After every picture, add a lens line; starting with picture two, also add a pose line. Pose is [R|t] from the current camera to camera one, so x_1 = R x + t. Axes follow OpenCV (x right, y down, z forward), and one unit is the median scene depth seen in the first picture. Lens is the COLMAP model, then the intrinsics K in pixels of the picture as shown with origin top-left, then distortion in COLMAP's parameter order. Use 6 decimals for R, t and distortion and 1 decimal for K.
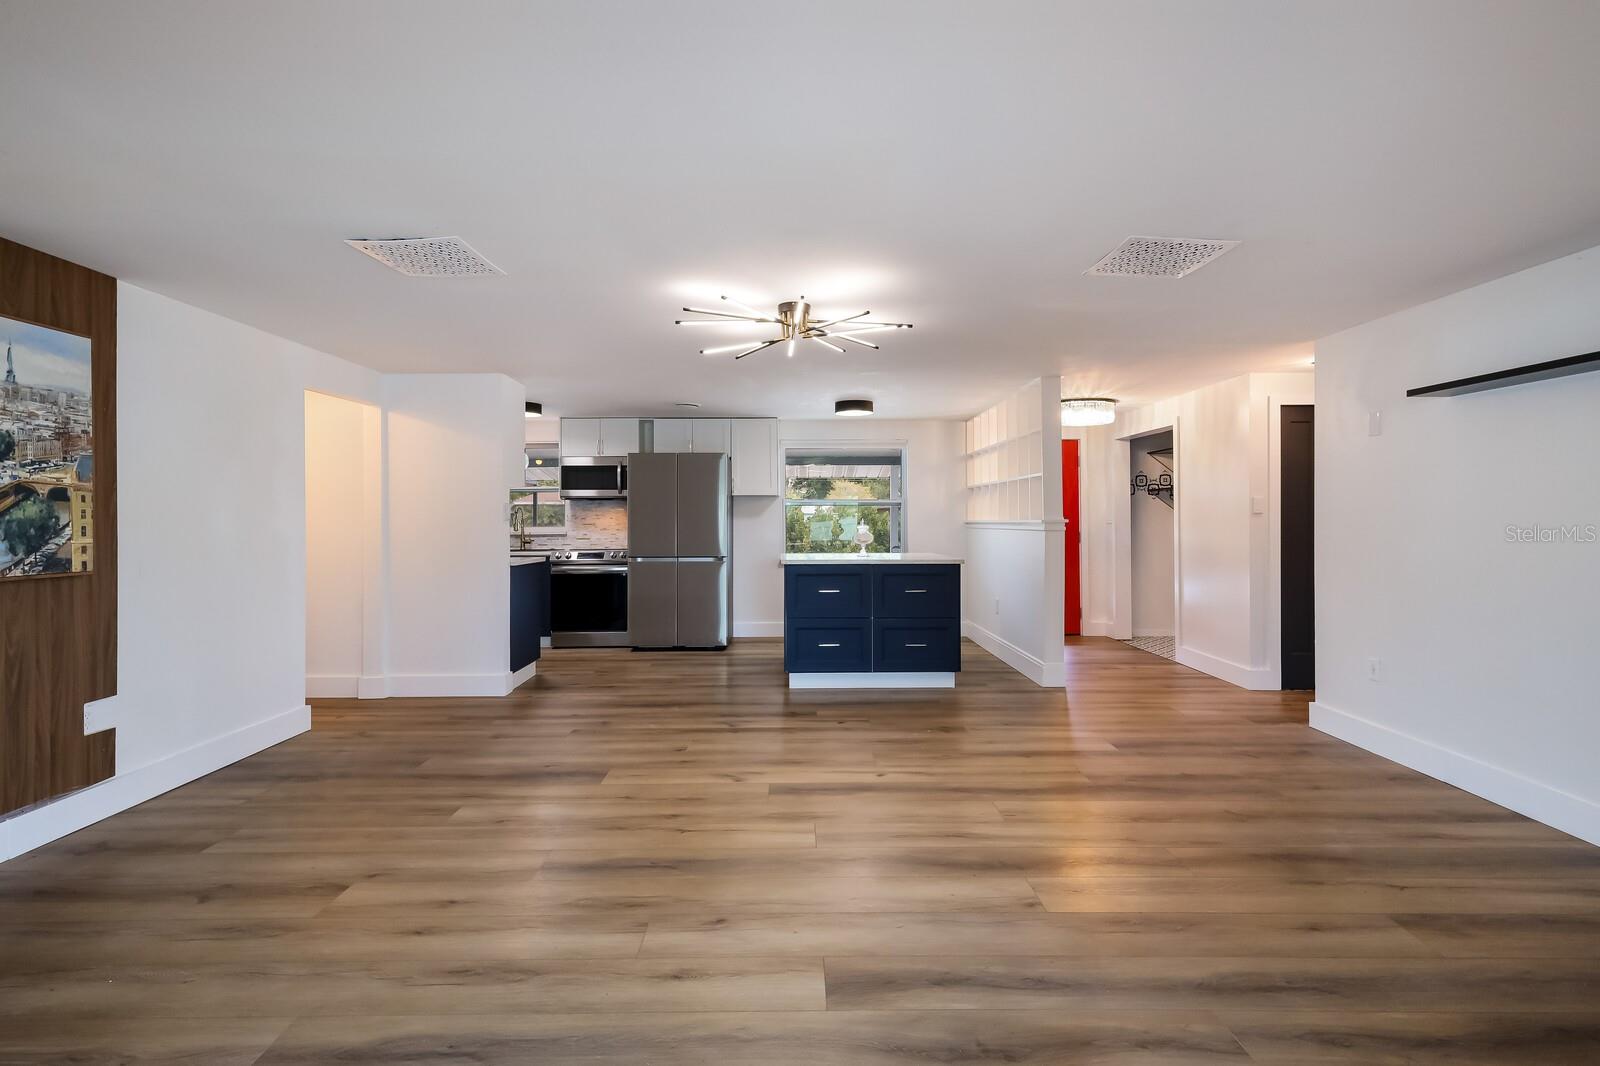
lens RADIAL K [[766.9, 0, 803.1], [0, 766.9, 518.0], [0, 0, 1]] dist [0.014239, 0.000234]
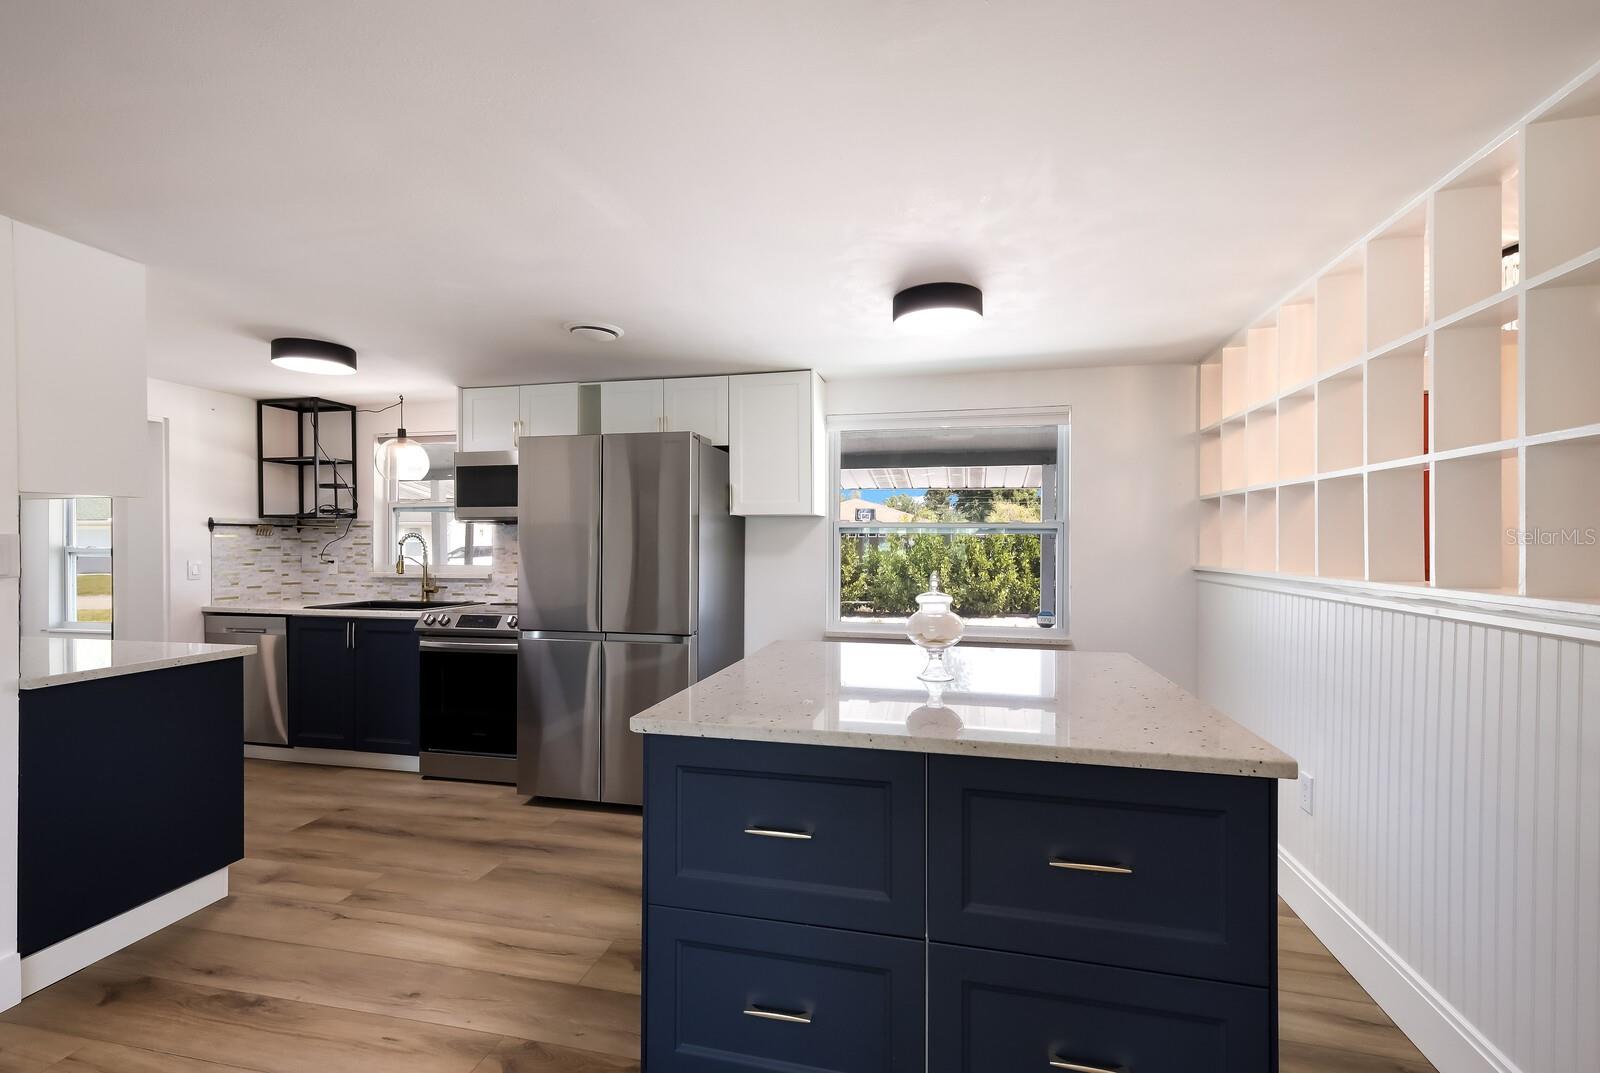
lens RADIAL K [[697.9, 0, 795.9], [0, 697.9, 540.9], [0, 0, 1]] dist [0.012459, 0.000036]
pose [[0.971227, 0.006568, -0.238066, 0.183378], [-0.005298, 0.999968, 0.005973, -0.037873], [0.238097, -0.004540, 0.971231, 1.308354]]
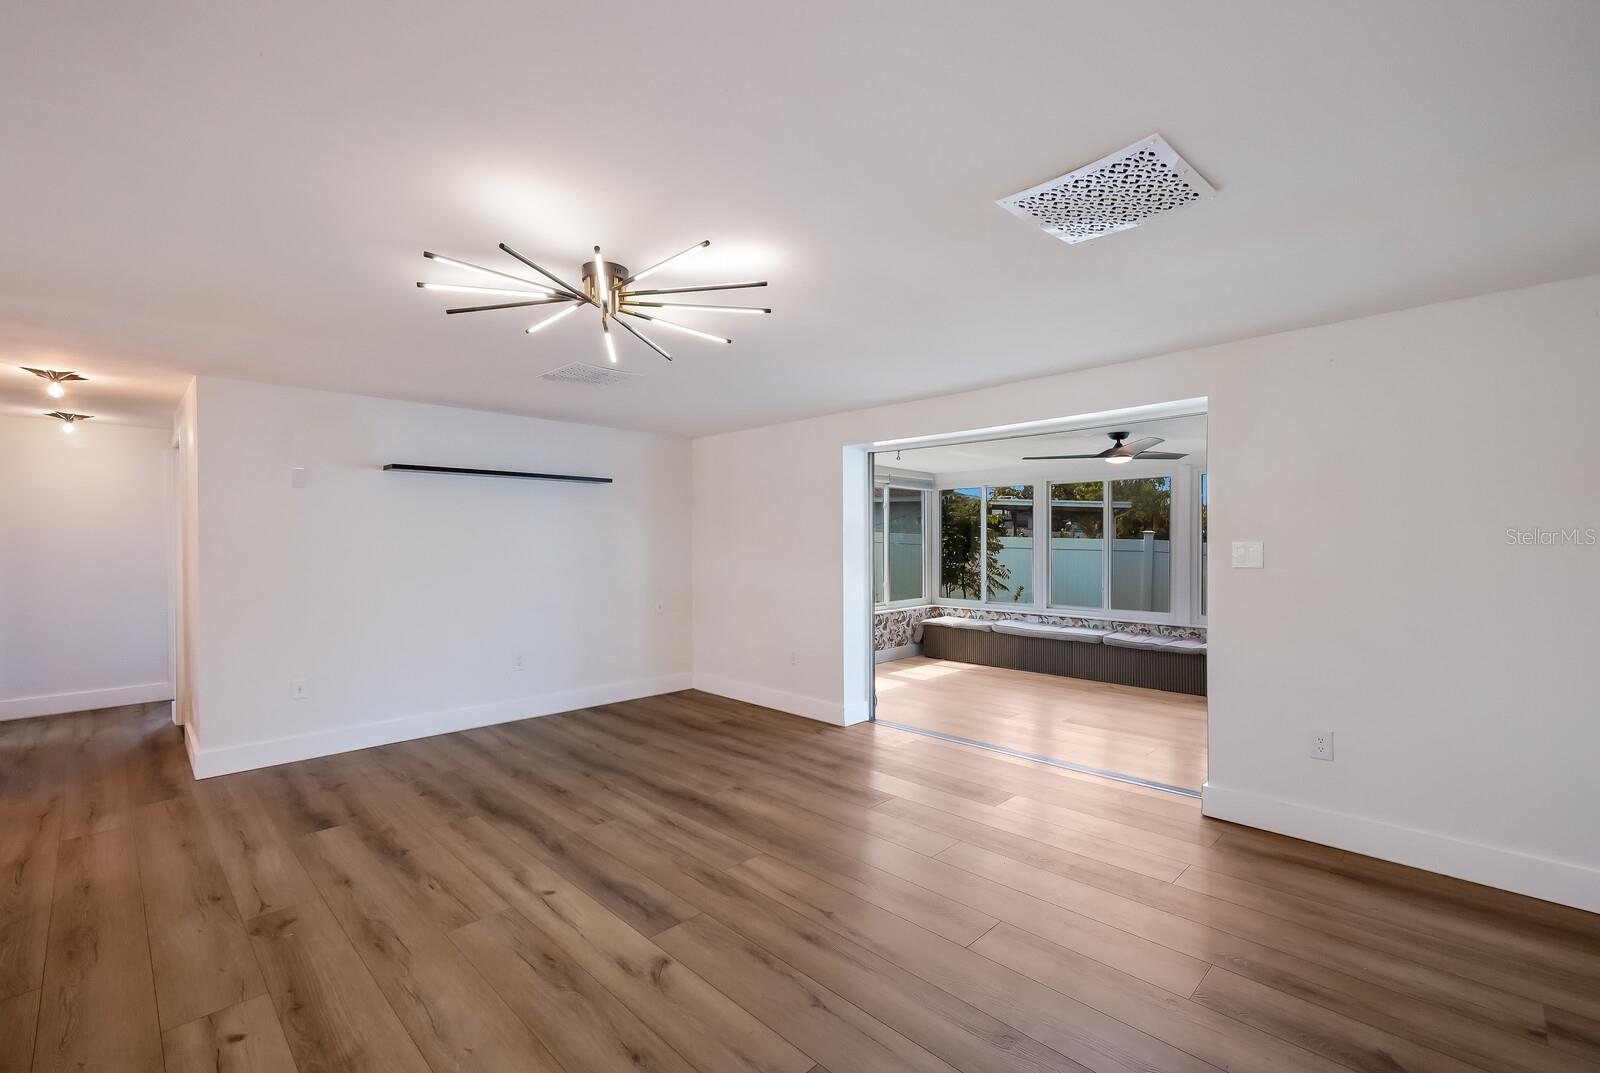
lens RADIAL K [[697.9, 0, 795.9], [0, 697.9, 540.9], [0, 0, 1]] dist [0.012459, 0.000036]
pose [[-0.696424, 0.003382, 0.717622, -0.713373], [0.007057, 0.999973, 0.002136, -0.033719], [-0.717596, 0.006552, -0.696429, 1.574380]]
